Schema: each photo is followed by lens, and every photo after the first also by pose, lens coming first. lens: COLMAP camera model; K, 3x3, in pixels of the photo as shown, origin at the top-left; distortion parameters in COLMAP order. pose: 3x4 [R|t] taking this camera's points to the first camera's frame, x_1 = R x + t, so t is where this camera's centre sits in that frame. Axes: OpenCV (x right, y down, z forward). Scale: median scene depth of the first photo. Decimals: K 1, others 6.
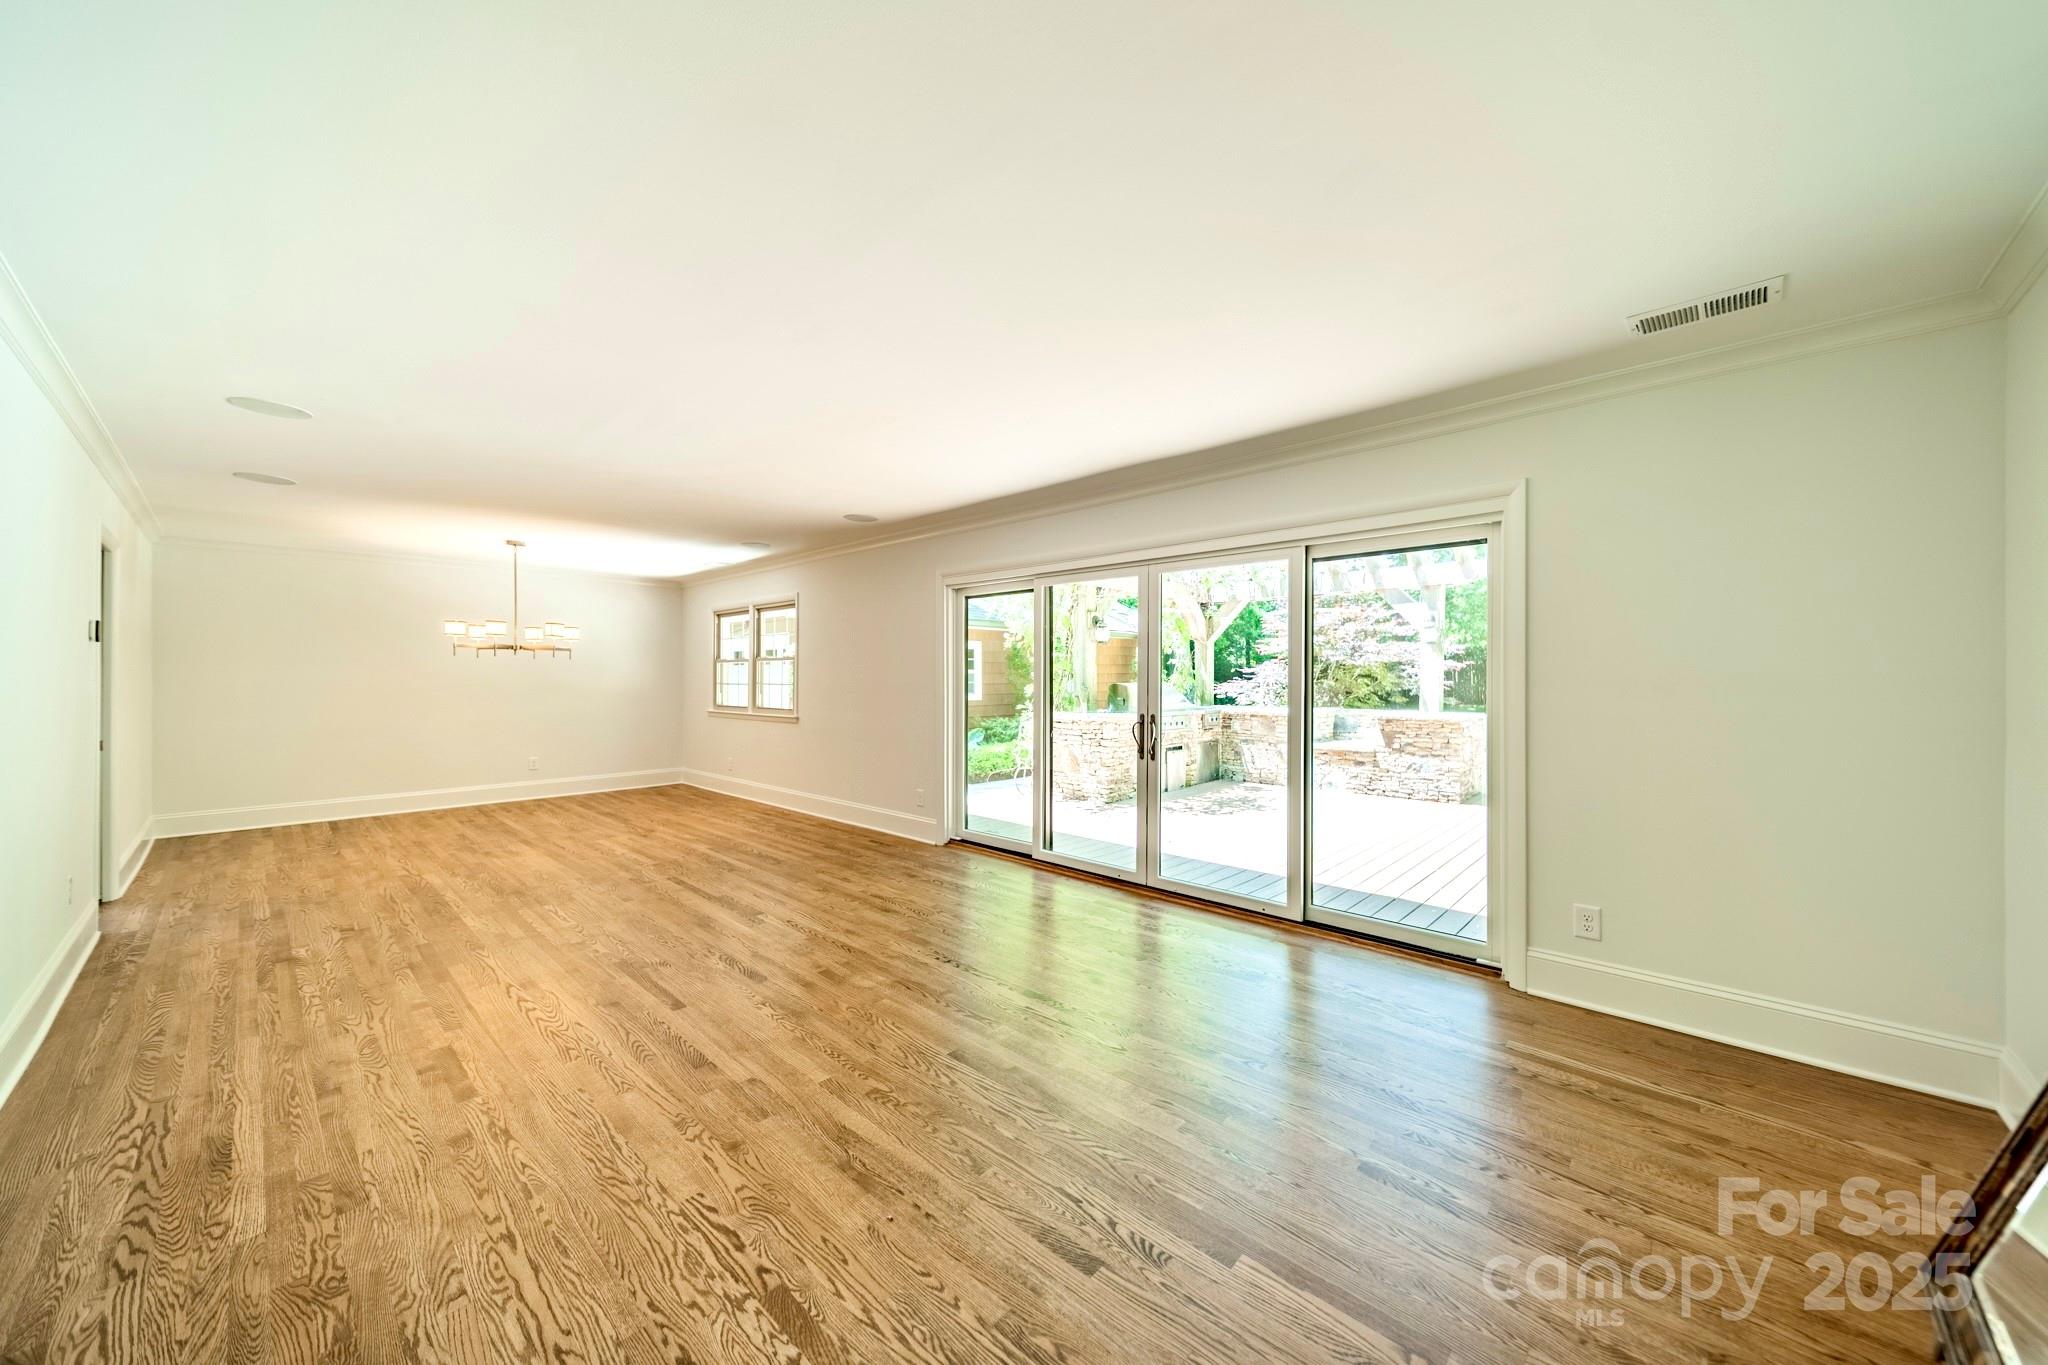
lens RADIAL K [[723.2, 0, 1029.0], [0, 723.2, 676.0], [0, 0, 1]] dist [0.006627, 0.000352]
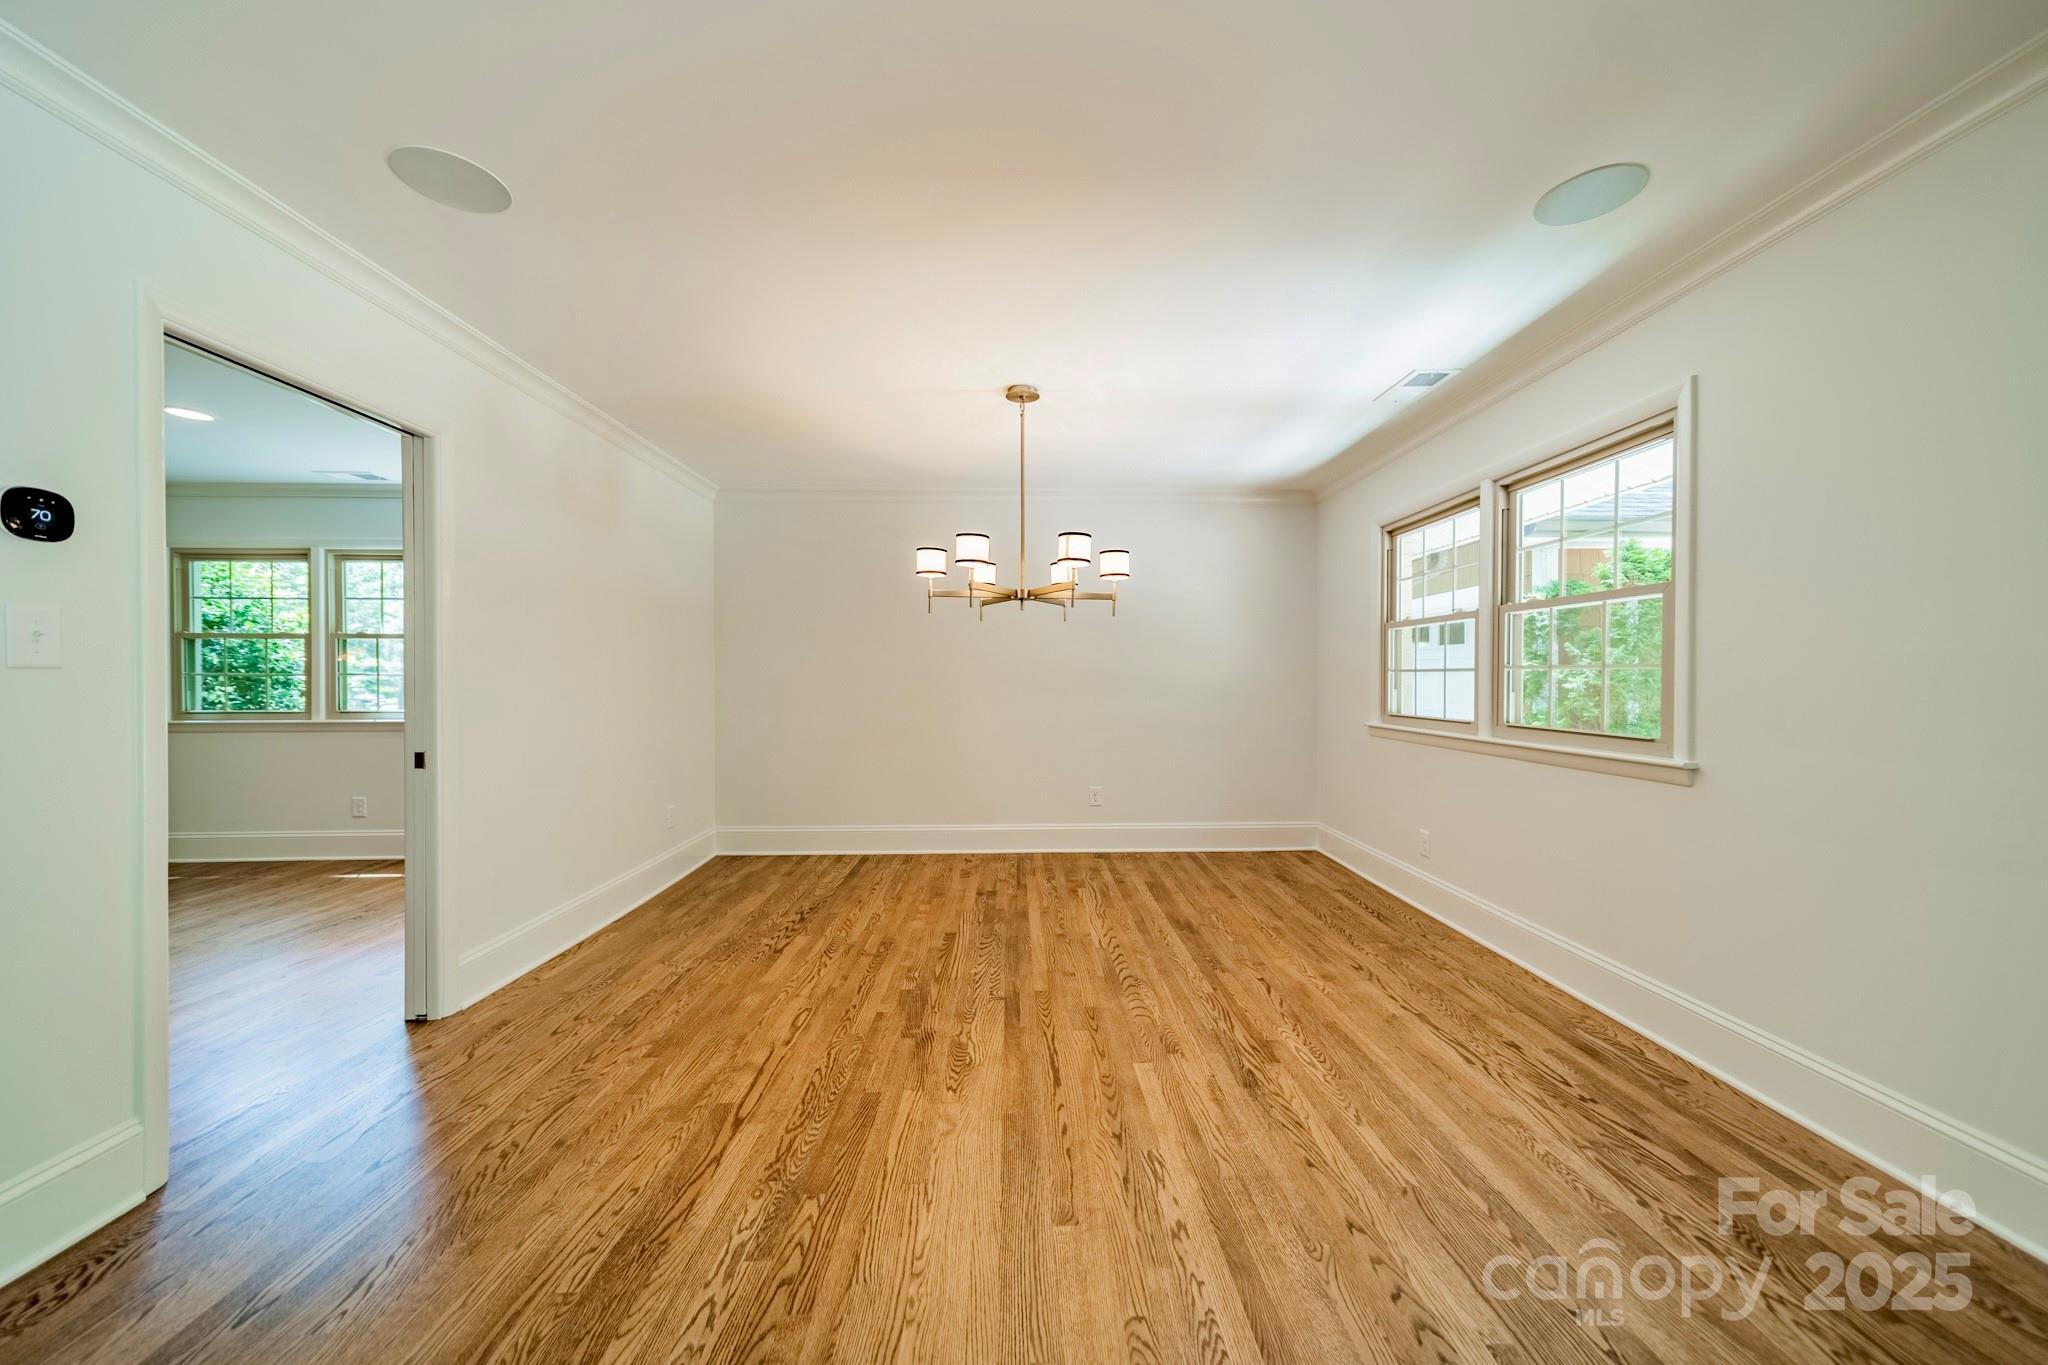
lens RADIAL K [[723.2, 0, 1033.0], [0, 723.2, 682.1], [0, 0, 1]] dist [0.006627, 0.000352]
pose [[0.705915, 0.003797, -0.708287, -0.725398], [0.003447, 0.999955, 0.008795, 0.039695], [0.708288, -0.008650, 0.705870, 1.377334]]
